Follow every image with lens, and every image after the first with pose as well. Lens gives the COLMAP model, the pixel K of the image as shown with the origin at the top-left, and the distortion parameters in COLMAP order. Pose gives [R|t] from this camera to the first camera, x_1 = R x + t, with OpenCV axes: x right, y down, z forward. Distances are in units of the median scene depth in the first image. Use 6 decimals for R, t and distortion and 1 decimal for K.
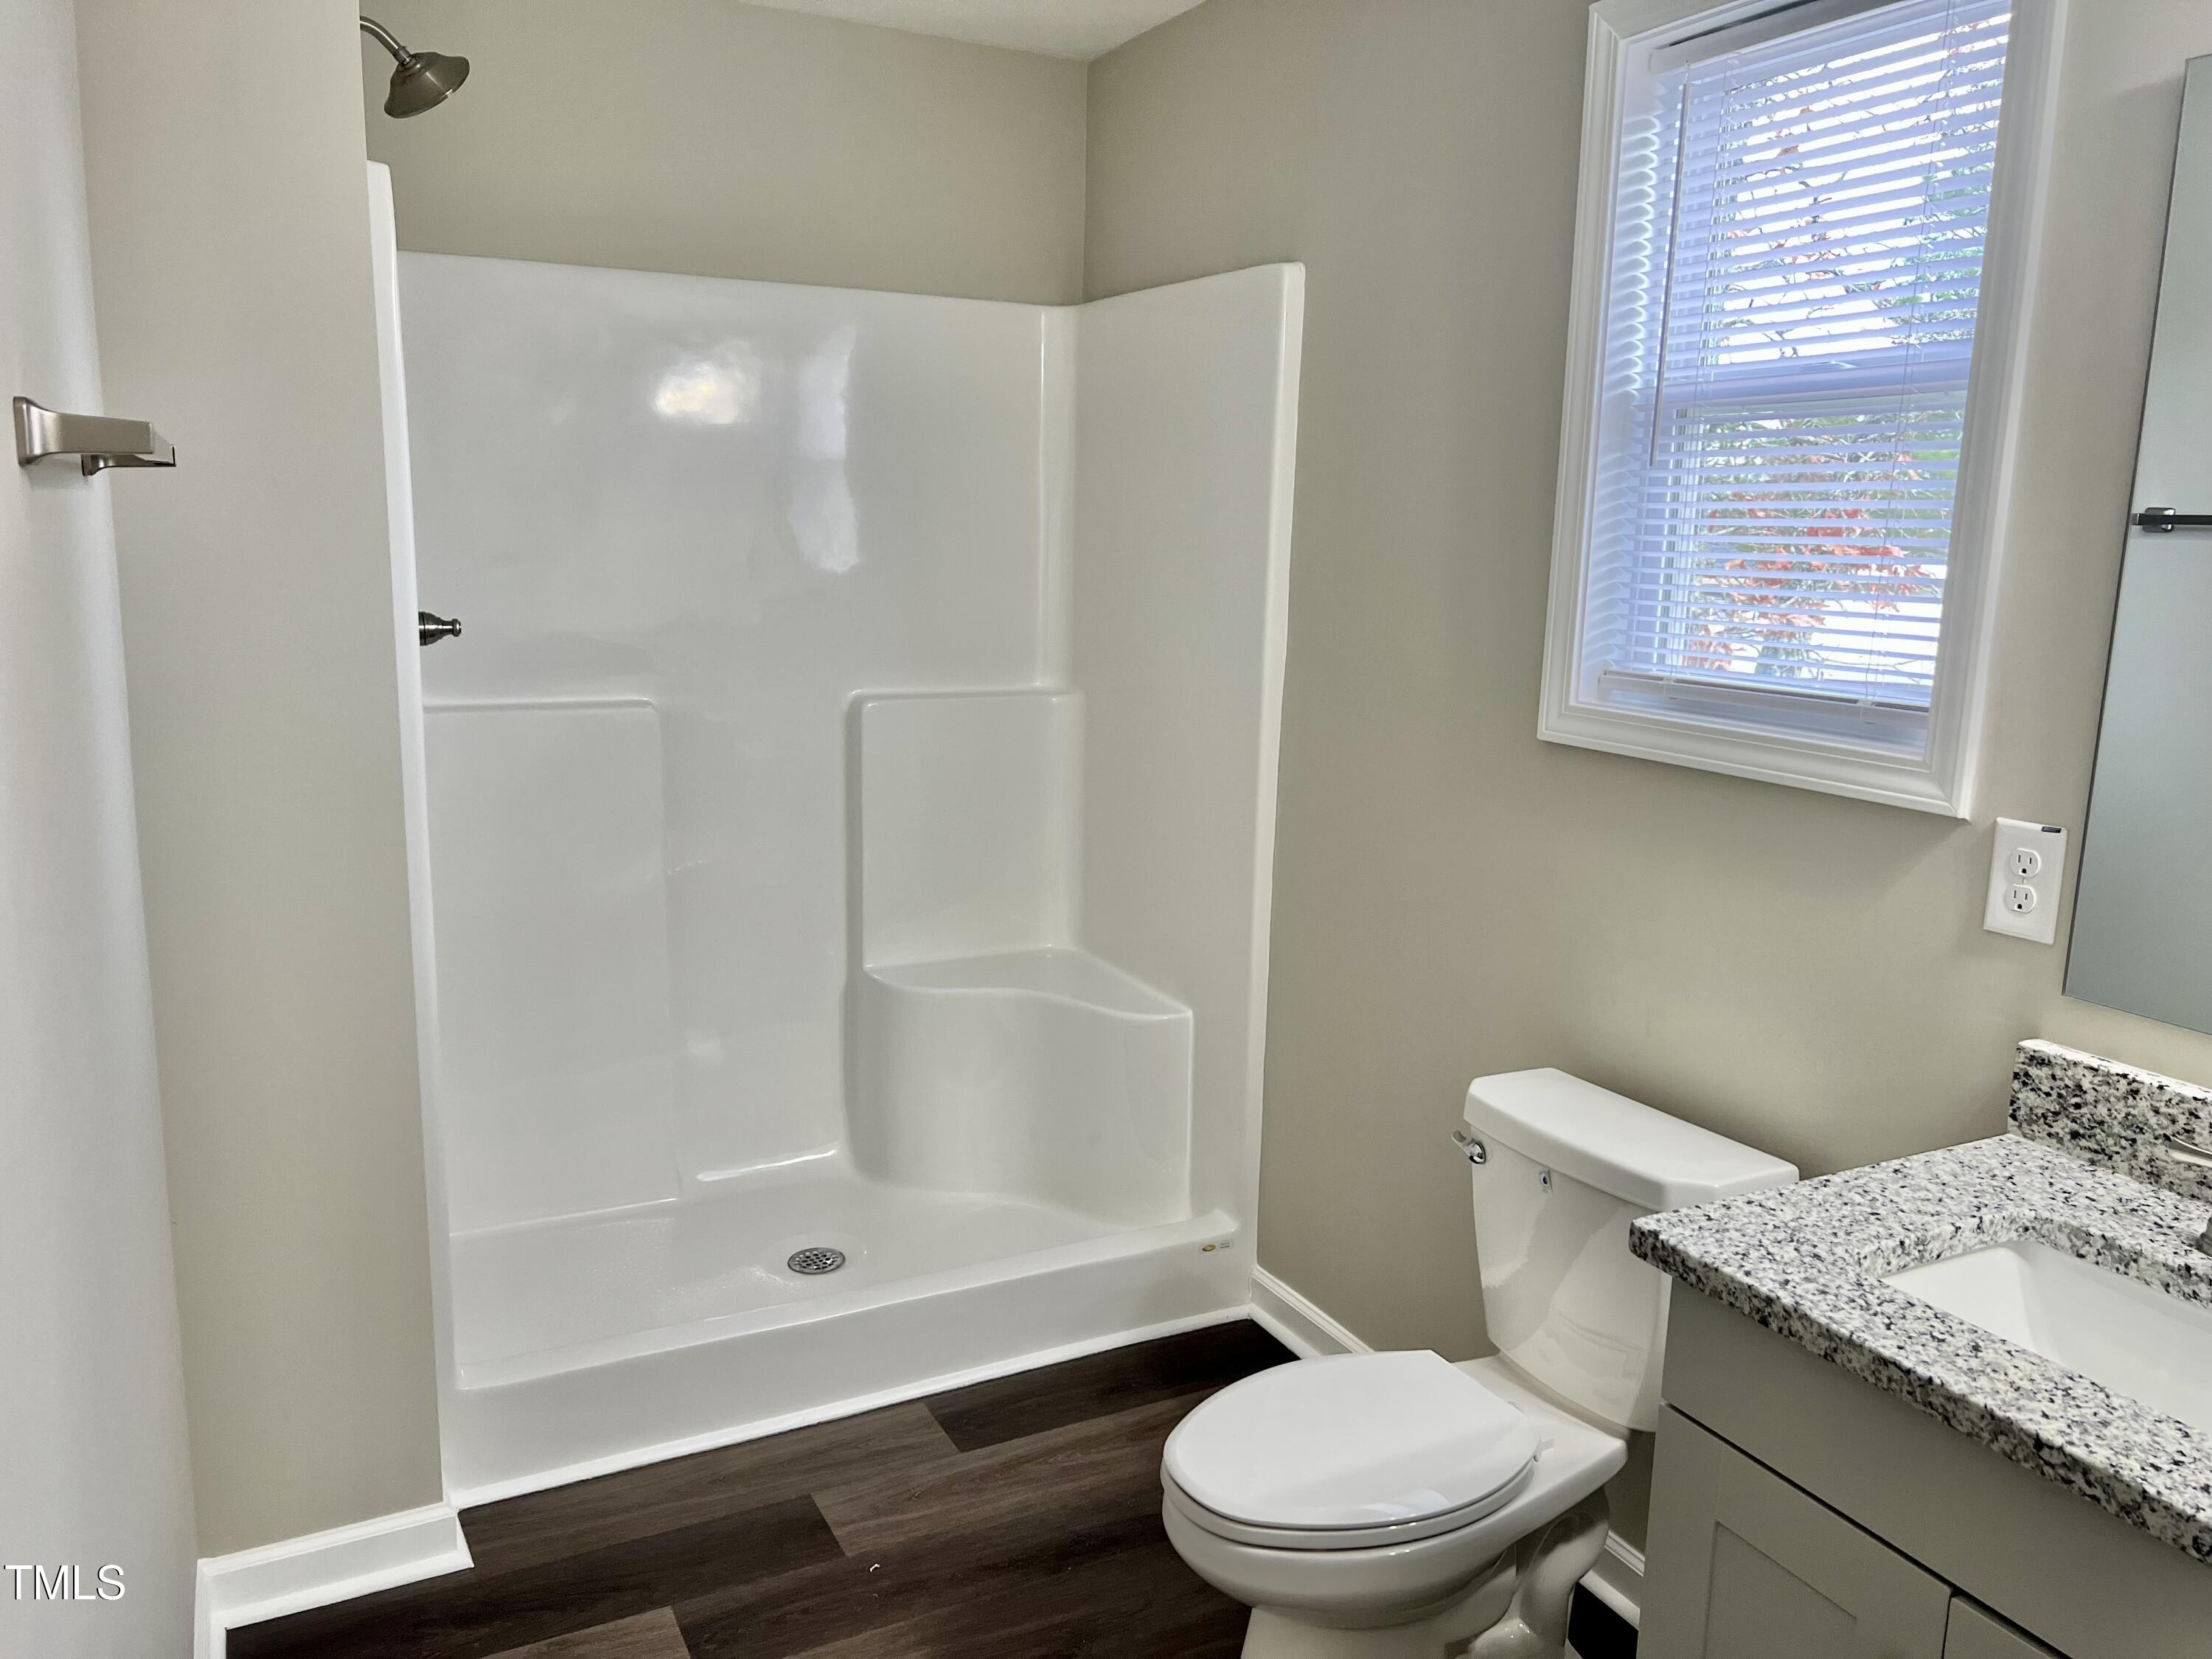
lens RADIAL K [[1668.4, 0, 1131.6], [0, 1668.4, 825.6], [0, 0, 1]] dist [0.042481, -0.057219]
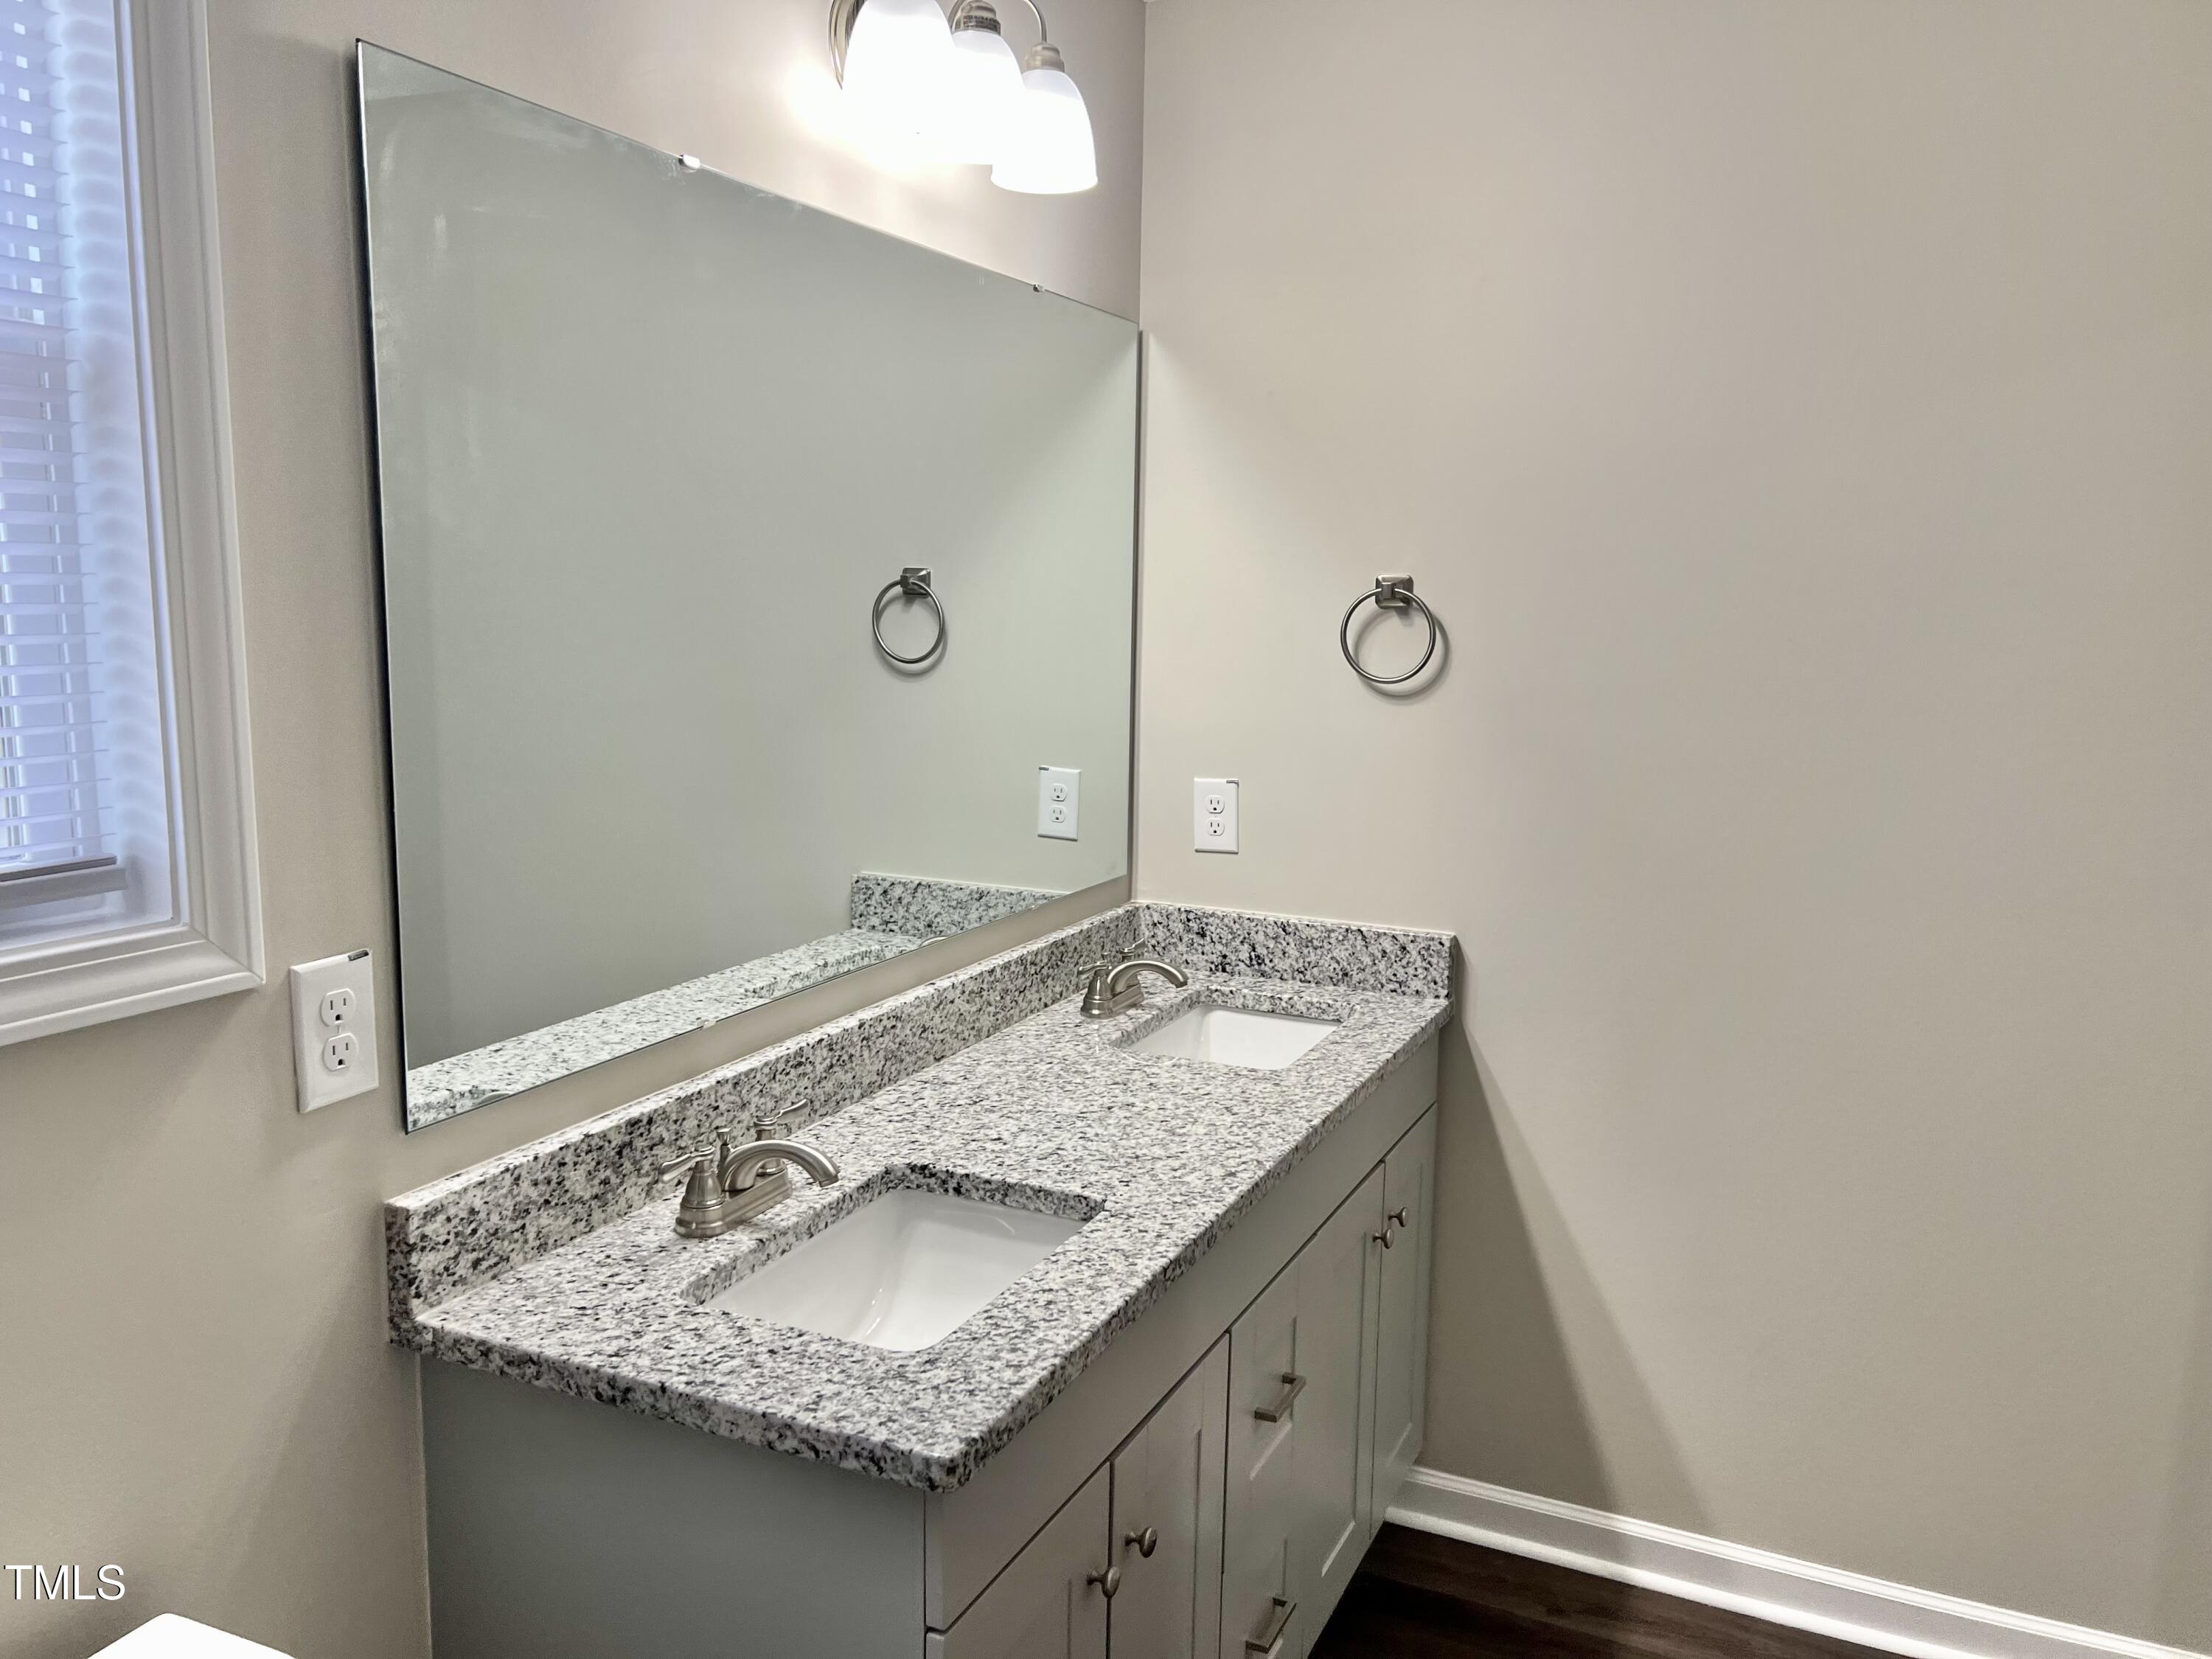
lens RADIAL K [[1668.4, 0, 1131.6], [0, 1668.4, 825.6], [0, 0, 1]] dist [0.042481, -0.057219]
pose [[-0.608755, -0.150686, 0.778916, -0.309503], [0.109248, 0.956522, 0.270426, -0.241826], [-0.785800, 0.249719, -0.565826, 1.179254]]
